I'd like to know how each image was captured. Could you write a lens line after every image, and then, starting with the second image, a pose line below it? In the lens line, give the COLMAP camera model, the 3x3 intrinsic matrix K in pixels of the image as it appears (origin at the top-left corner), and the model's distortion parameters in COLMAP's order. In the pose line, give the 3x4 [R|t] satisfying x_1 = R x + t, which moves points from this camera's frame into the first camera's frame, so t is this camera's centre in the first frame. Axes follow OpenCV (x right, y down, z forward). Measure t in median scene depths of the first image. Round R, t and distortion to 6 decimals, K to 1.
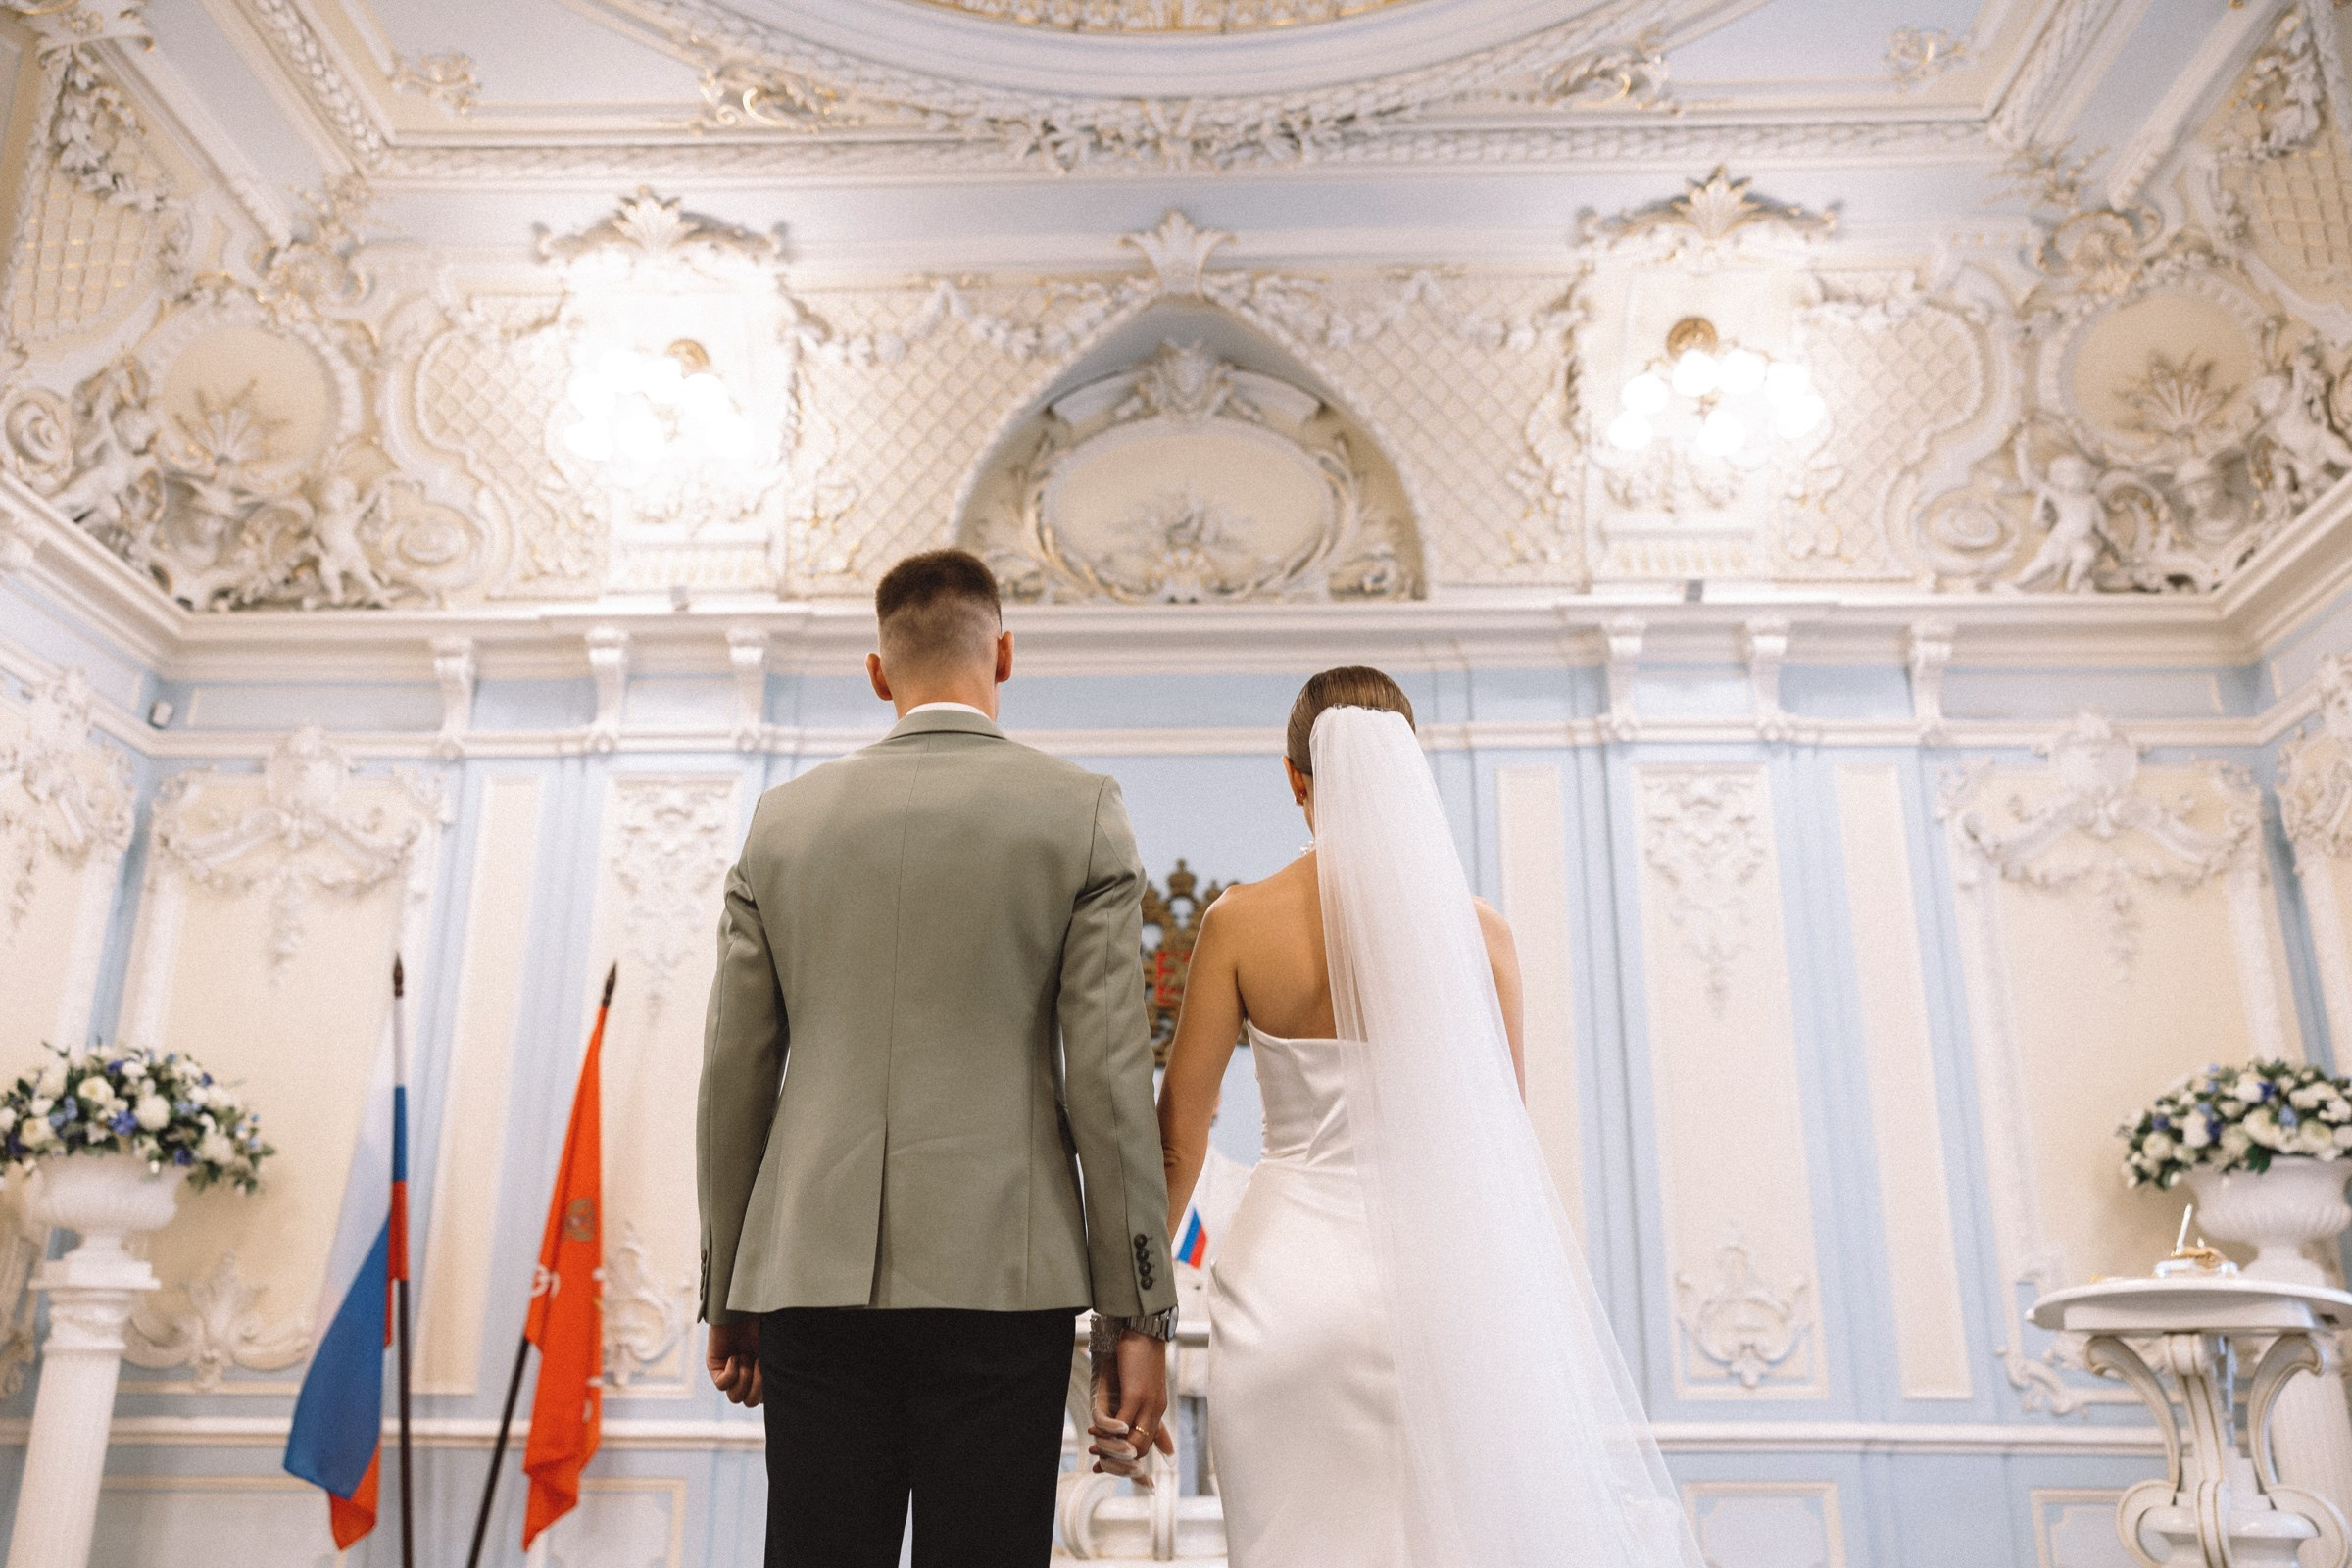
lens RADIAL K [[1995.8, 0, 1197.4], [0, 1995.8, 784.3], [0, 0, 1]] dist [-0.003695, 0.064735]
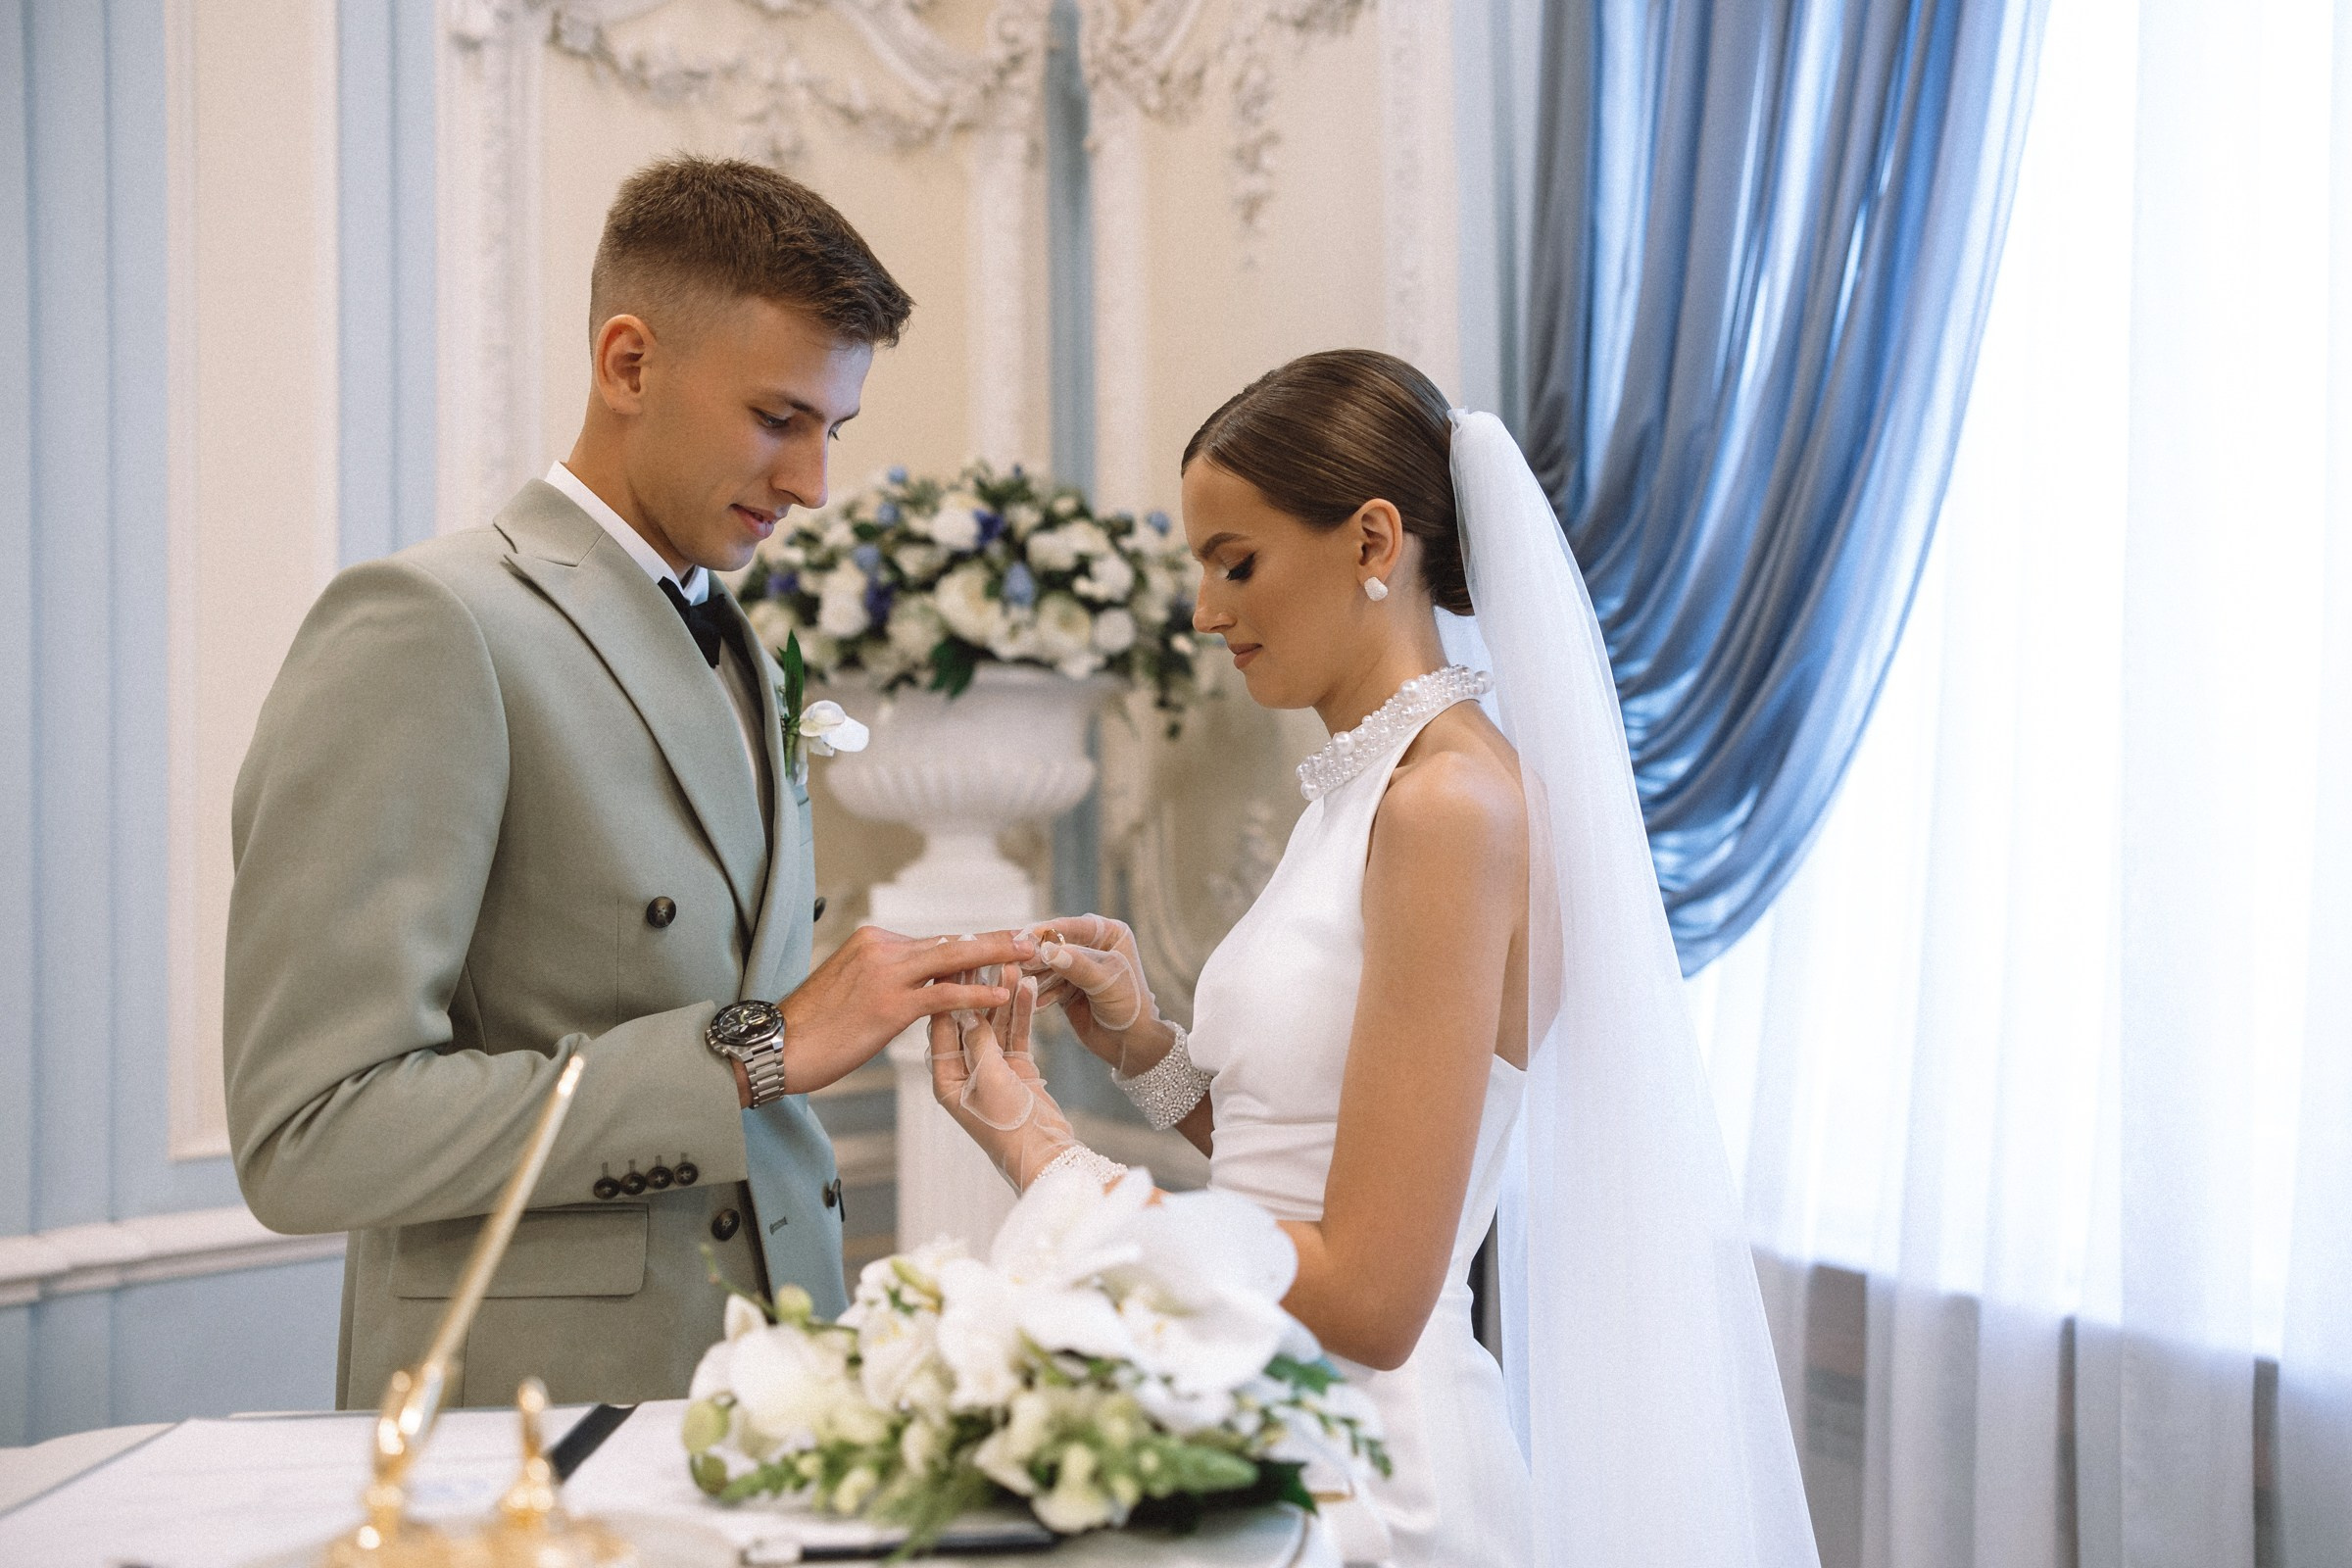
lens RADIAL K [[1843.8, 0, 1176.0], [0, 1843.8, 784.0], [0, 0, 1]] dist [-0.012267, 0.017138]
pose [[0.825451, 0.005915, 0.564443, 0.306169], [-0.161842, 0.960444, 0.226615, 0.099072], [-0.540776, -0.278410, 0.793757, 0.579289]]
